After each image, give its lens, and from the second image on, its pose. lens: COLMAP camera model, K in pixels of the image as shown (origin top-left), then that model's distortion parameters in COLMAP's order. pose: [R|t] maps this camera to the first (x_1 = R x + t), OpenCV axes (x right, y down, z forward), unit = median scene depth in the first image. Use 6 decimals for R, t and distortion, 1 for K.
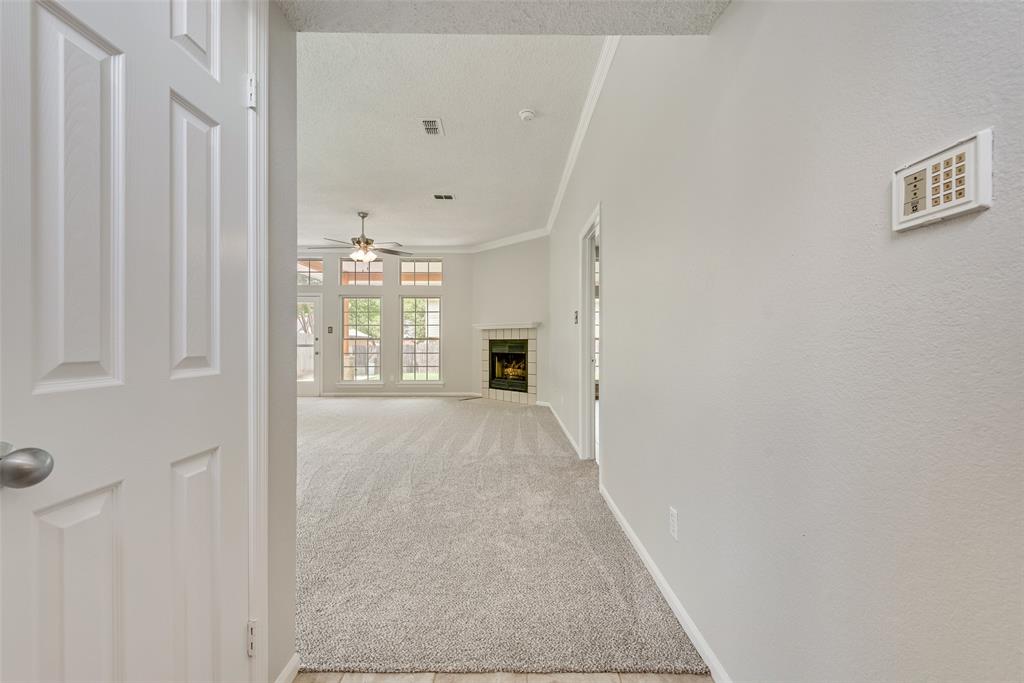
lens RADIAL K [[405.9, 0, 511.3], [0, 405.9, 345.0], [0, 0, 1]] dist [0.017630, -0.006287]
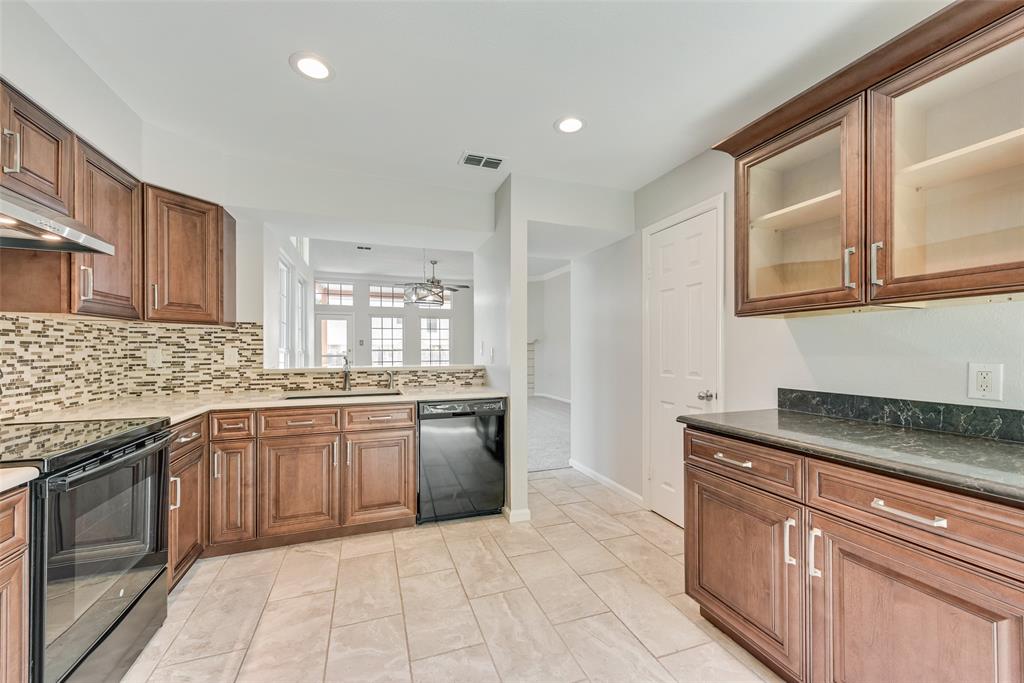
lens RADIAL K [[402.3, 0, 511.7], [0, 402.3, 351.6], [0, 0, 1]] dist [0.016958, -0.006280]
pose [[0.942901, -0.003527, 0.333055, -0.445151], [0.003211, 0.999994, 0.001500, -0.012081], [-0.333058, -0.000345, 0.942906, -0.300406]]
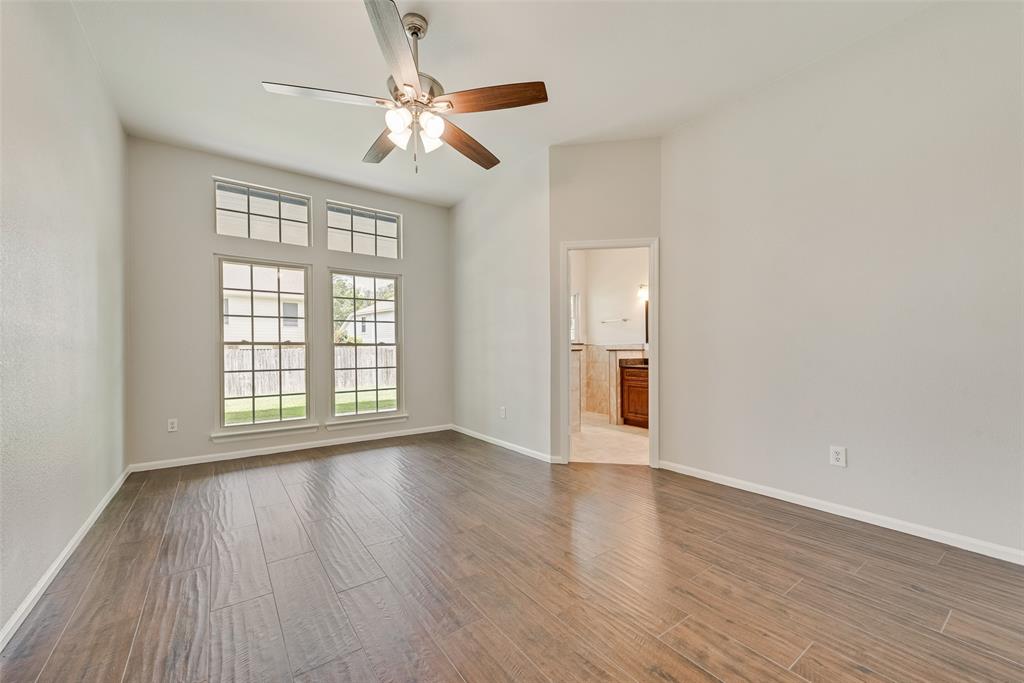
lens RADIAL K [[401.0, 0, 497.4], [0, 401.0, 351.1], [0, 0, 1]] dist [-0.001094, -0.005820]
pose [[0.821891, -0.004486, 0.569627, -0.424079], [0.004783, 0.999988, 0.000973, -0.004162], [-0.569625, 0.001925, 0.821903, 0.437565]]
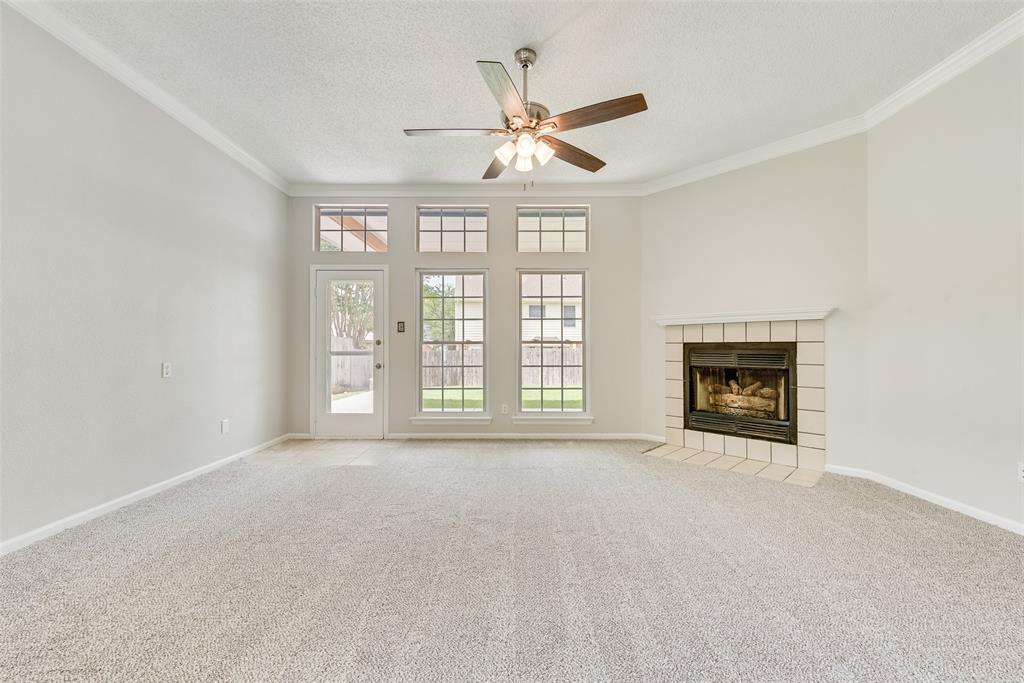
lens RADIAL K [[400.2, 0, 511.1], [0, 400.2, 345.9], [0, 0, 1]] dist [0.016270, -0.005151]
pose [[0.999900, -0.000989, -0.014141, -0.290921], [0.000857, 0.999956, -0.009388, -0.004030], [0.014150, 0.009375, 0.999856, 0.442364]]
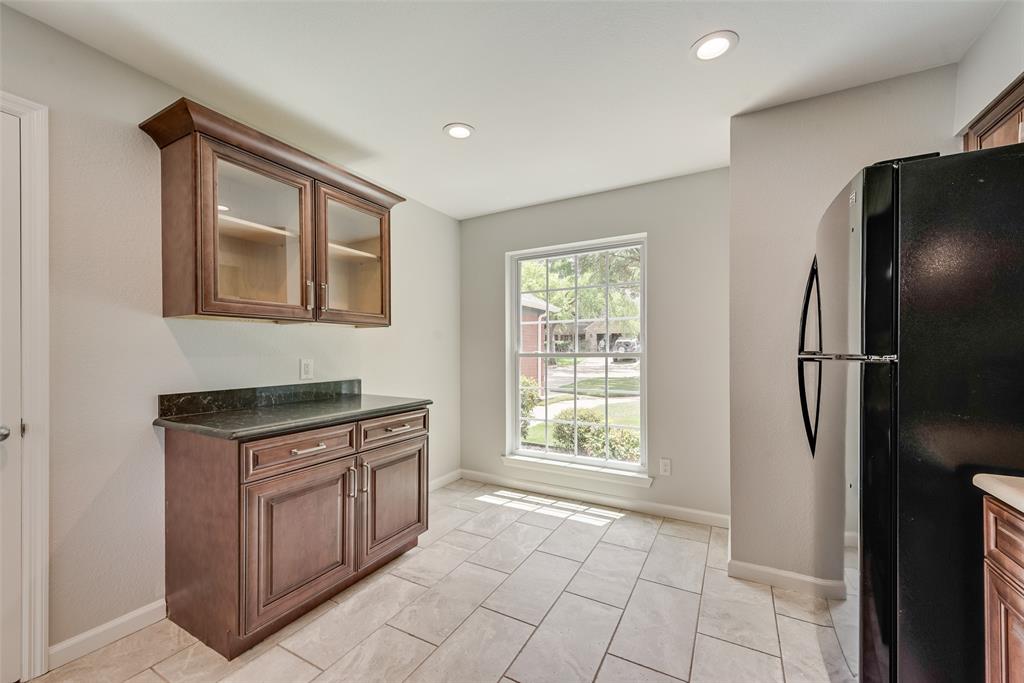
lens RADIAL K [[402.3, 0, 511.7], [0, 402.3, 351.6], [0, 0, 1]] dist [0.016958, -0.006280]
pose [[-0.873288, -0.000816, 0.487204, -0.483787], [0.002772, 0.999974, 0.006642, -0.013534], [-0.487197, 0.007151, -0.873263, -0.011564]]
